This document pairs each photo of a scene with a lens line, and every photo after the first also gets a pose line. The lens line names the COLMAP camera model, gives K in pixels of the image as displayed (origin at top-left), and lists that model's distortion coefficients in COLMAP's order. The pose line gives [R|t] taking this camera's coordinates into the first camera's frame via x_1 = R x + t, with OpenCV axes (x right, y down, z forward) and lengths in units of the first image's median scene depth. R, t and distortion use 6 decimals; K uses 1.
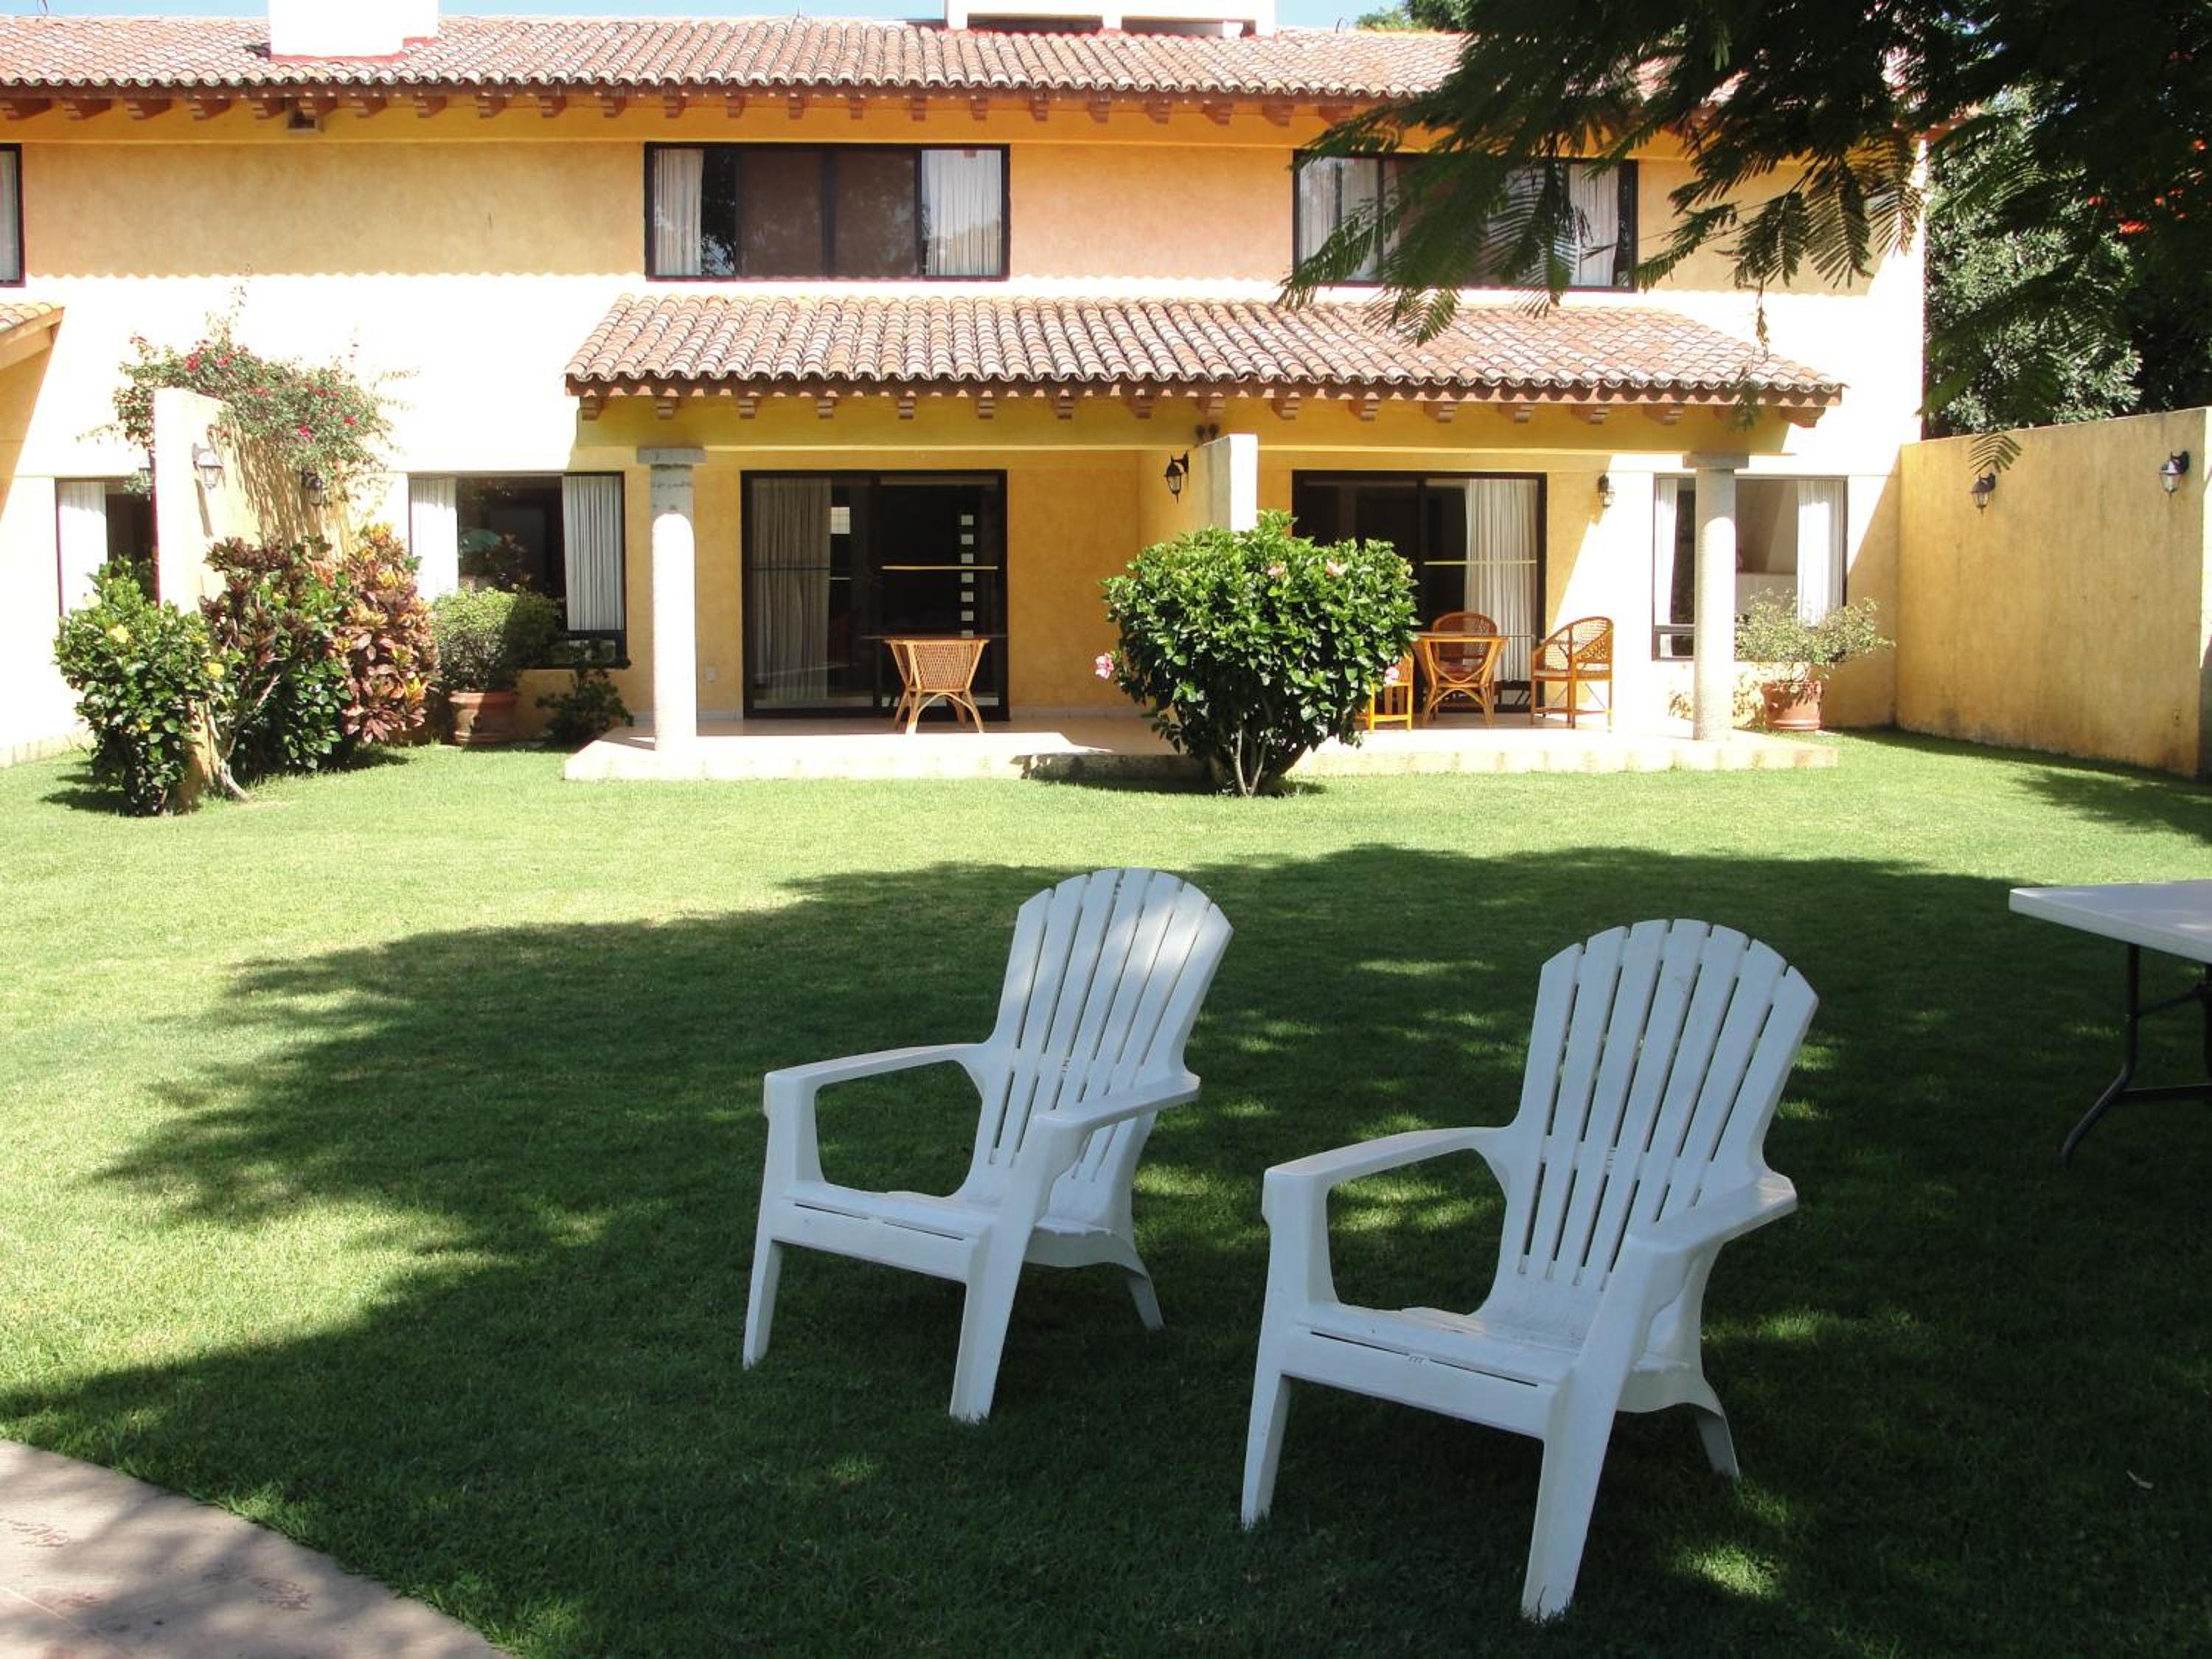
lens RADIAL K [[4413.0, 0, 1105.5], [0, 4413.0, 828.5], [0, 0, 1]] dist [-0.413125, 0.000000]
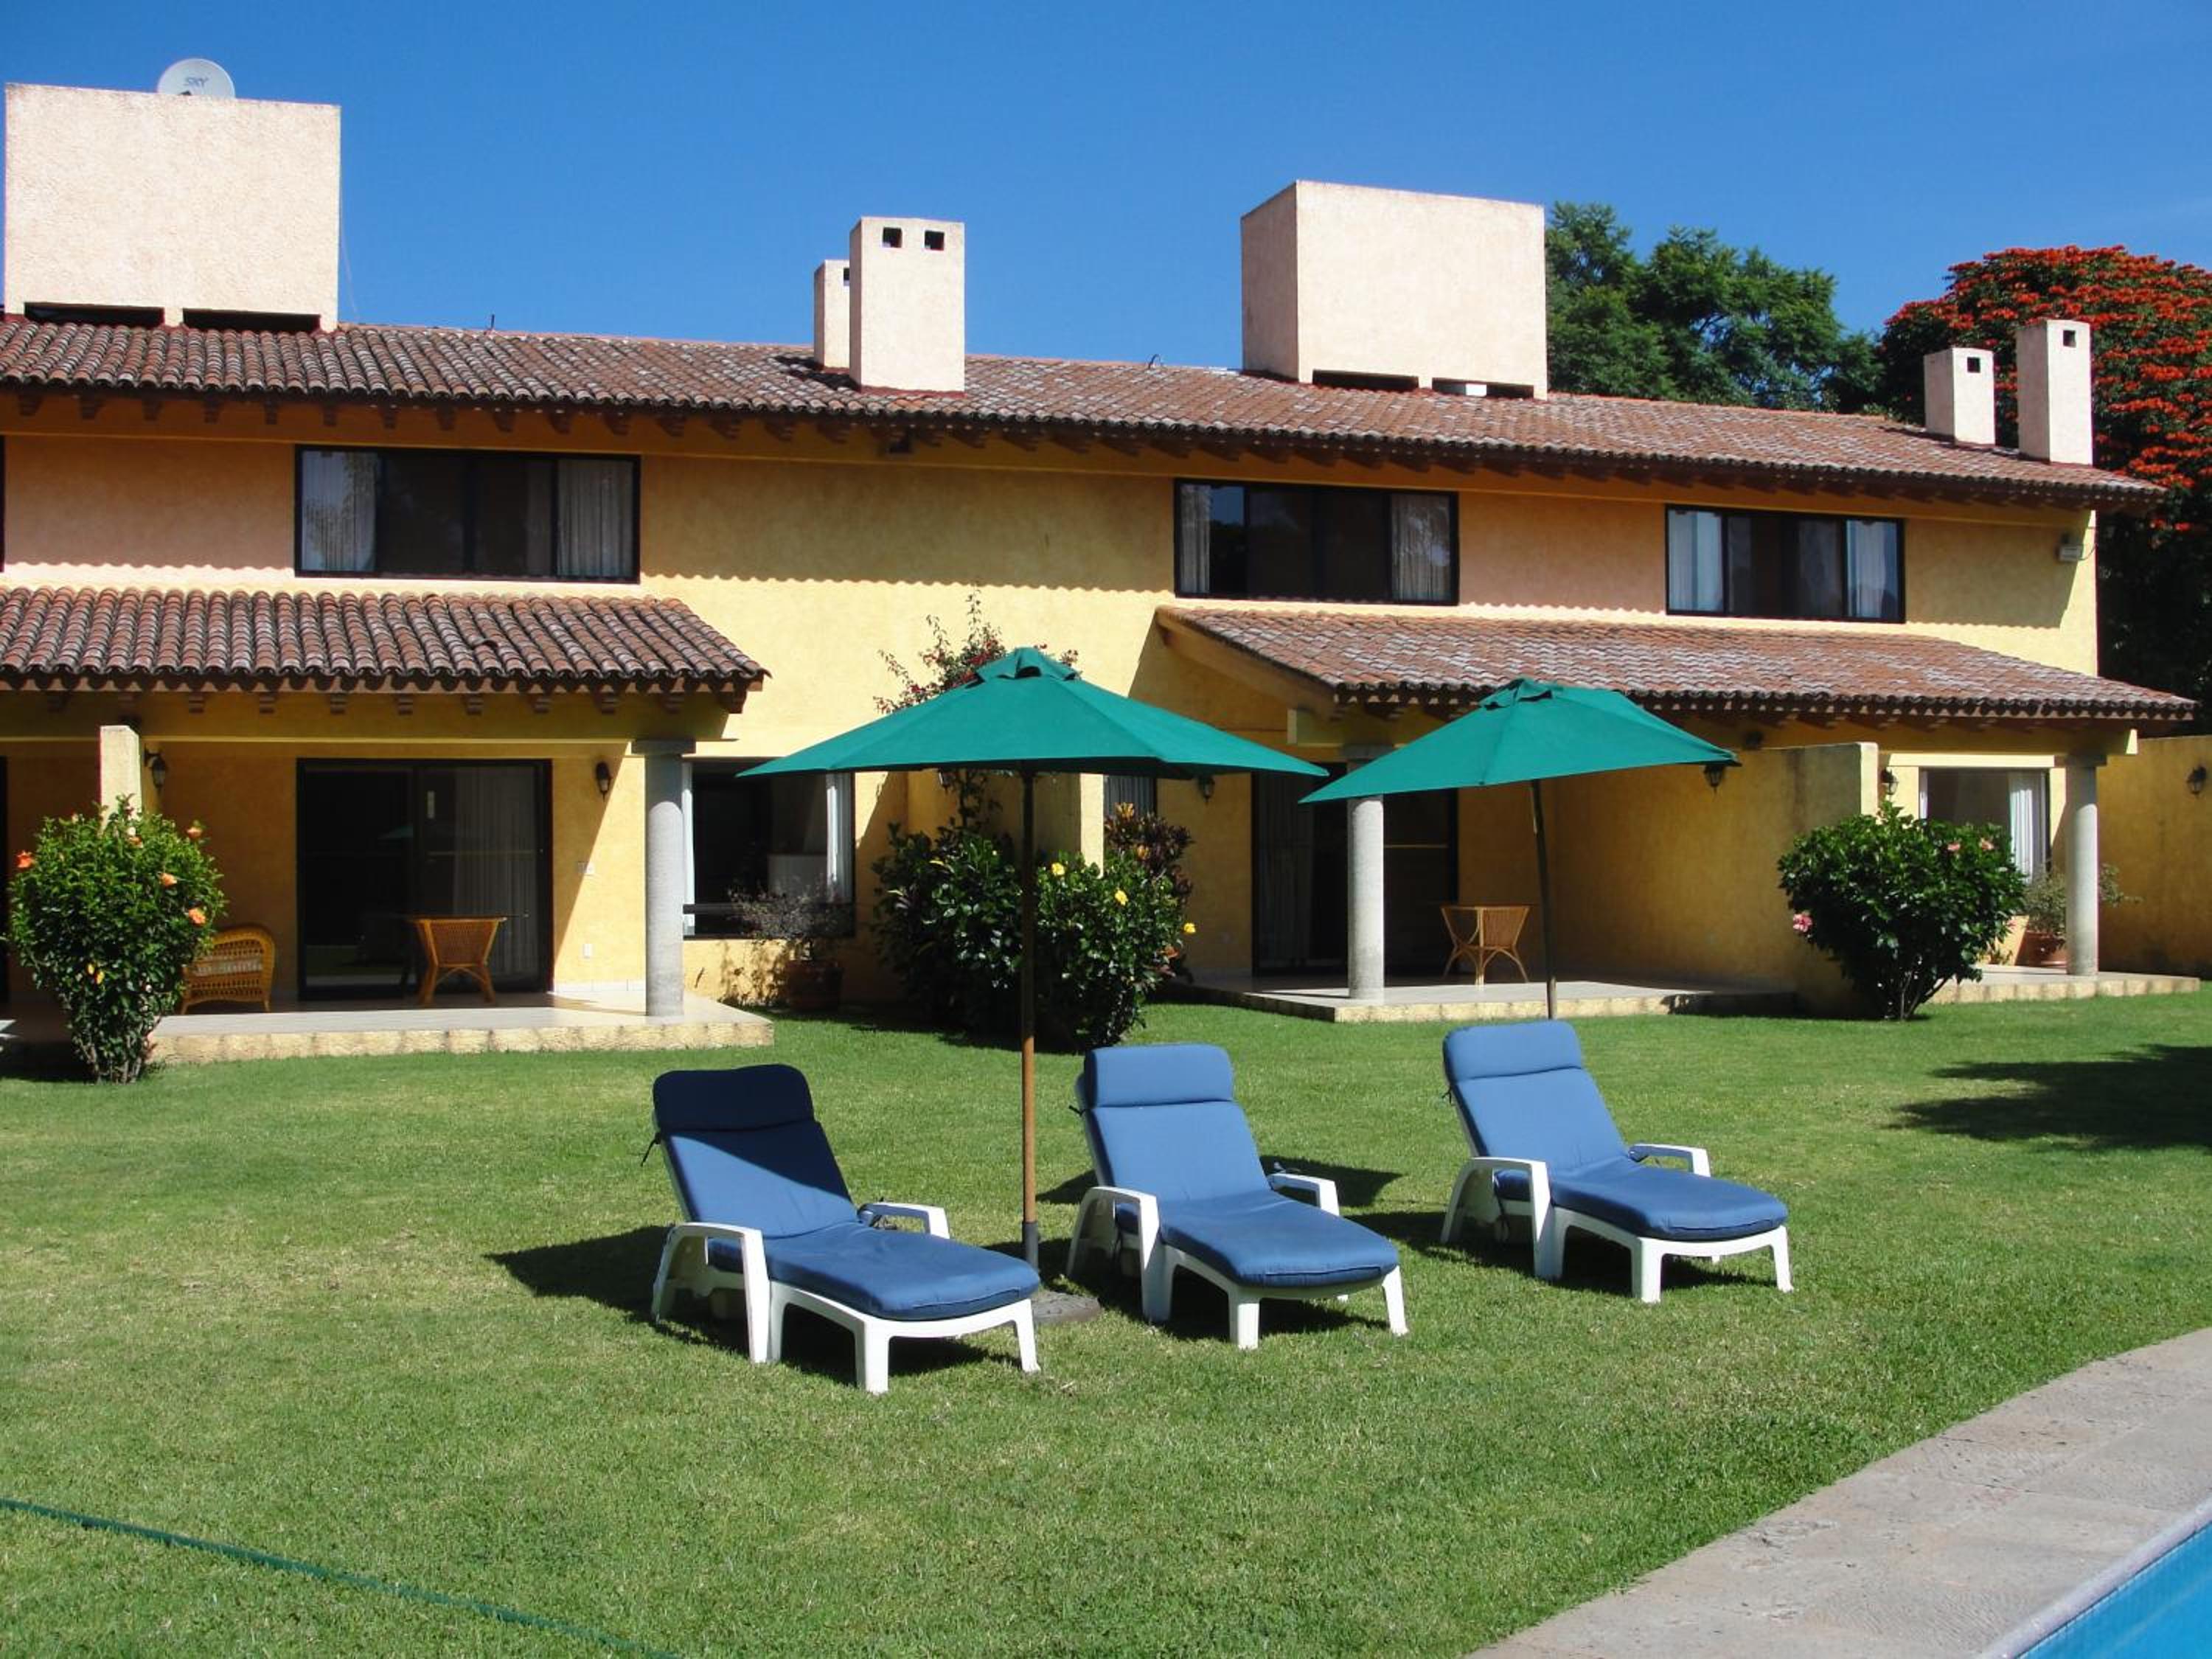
lens RADIAL K [[4413.0, 0, 1105.0], [0, 4413.0, 844.8], [0, 0, 1]] dist [-0.413125, 0.000000]
pose [[0.937450, -0.004959, 0.348086, -0.290606], [0.026292, 0.998051, -0.056589, 0.003008], [-0.347127, 0.062202, 0.935753, -0.045369]]
